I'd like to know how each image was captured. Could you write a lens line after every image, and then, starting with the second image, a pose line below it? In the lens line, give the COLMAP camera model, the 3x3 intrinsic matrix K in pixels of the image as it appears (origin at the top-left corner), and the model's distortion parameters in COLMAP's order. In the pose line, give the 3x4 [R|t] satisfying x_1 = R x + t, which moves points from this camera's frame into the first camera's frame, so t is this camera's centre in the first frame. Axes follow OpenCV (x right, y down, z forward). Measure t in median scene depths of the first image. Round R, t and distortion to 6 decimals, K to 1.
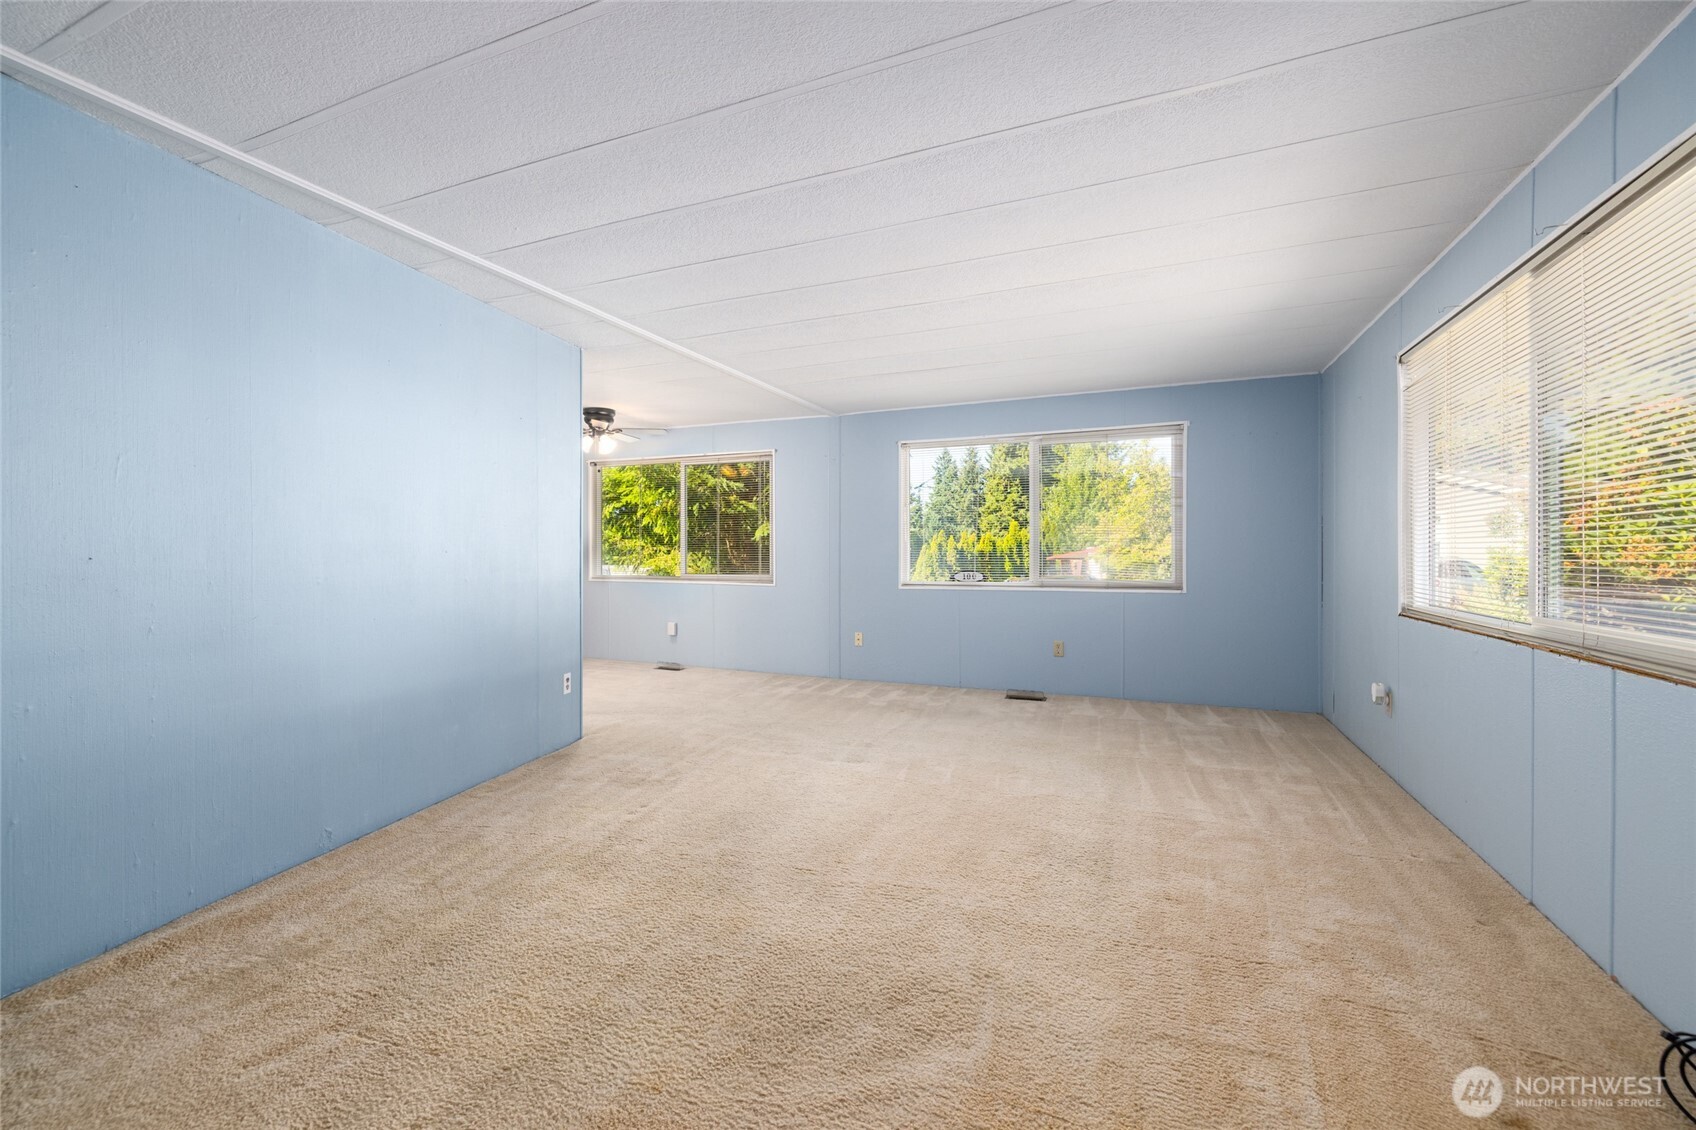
lens RADIAL K [[722.8, 0, 846.7], [0, 722.8, 547.6], [0, 0, 1]] dist [-0.000070, 0.000371]
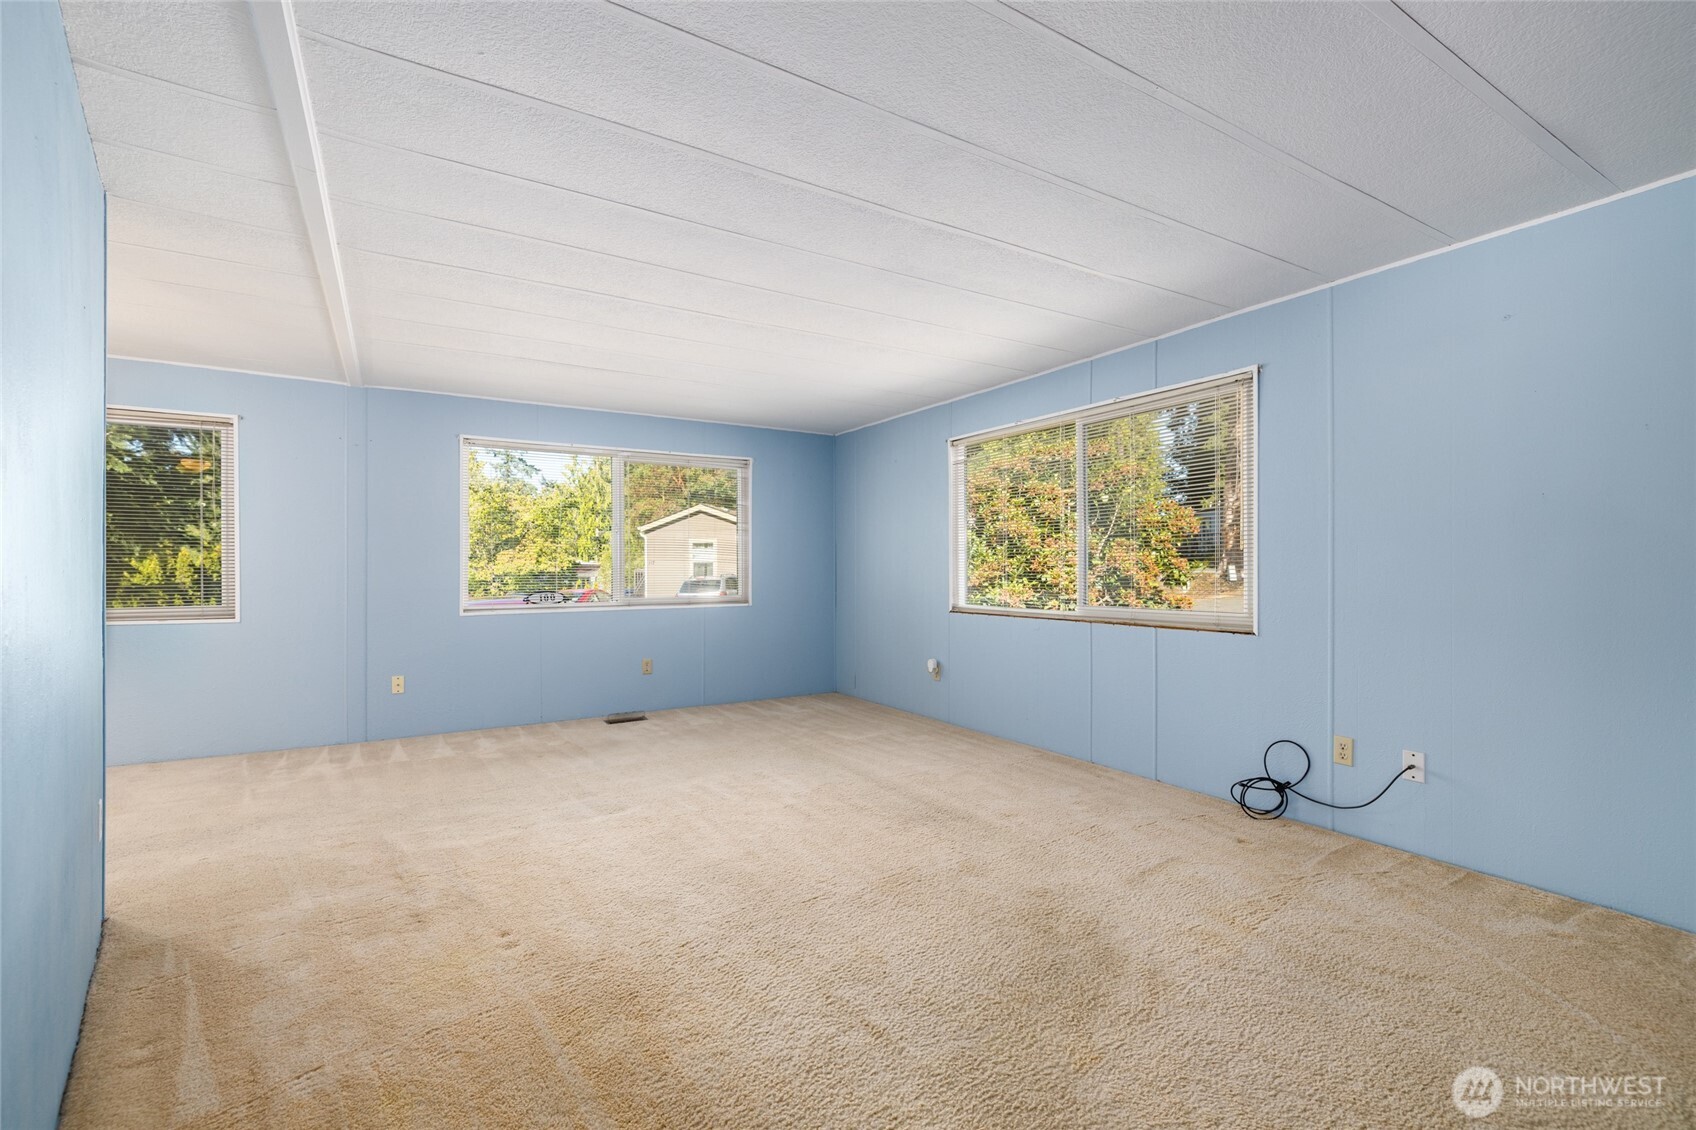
lens RADIAL K [[733.3, 0, 848.0], [0, 733.3, 565.0], [0, 0, 1]] dist [0.003271, 0.000522]
pose [[0.574807, 0.004640, 0.818276, -0.594850], [-0.004022, 0.999988, -0.002844, 0.000635], [-0.818279, -0.001656, 0.574818, 0.282471]]
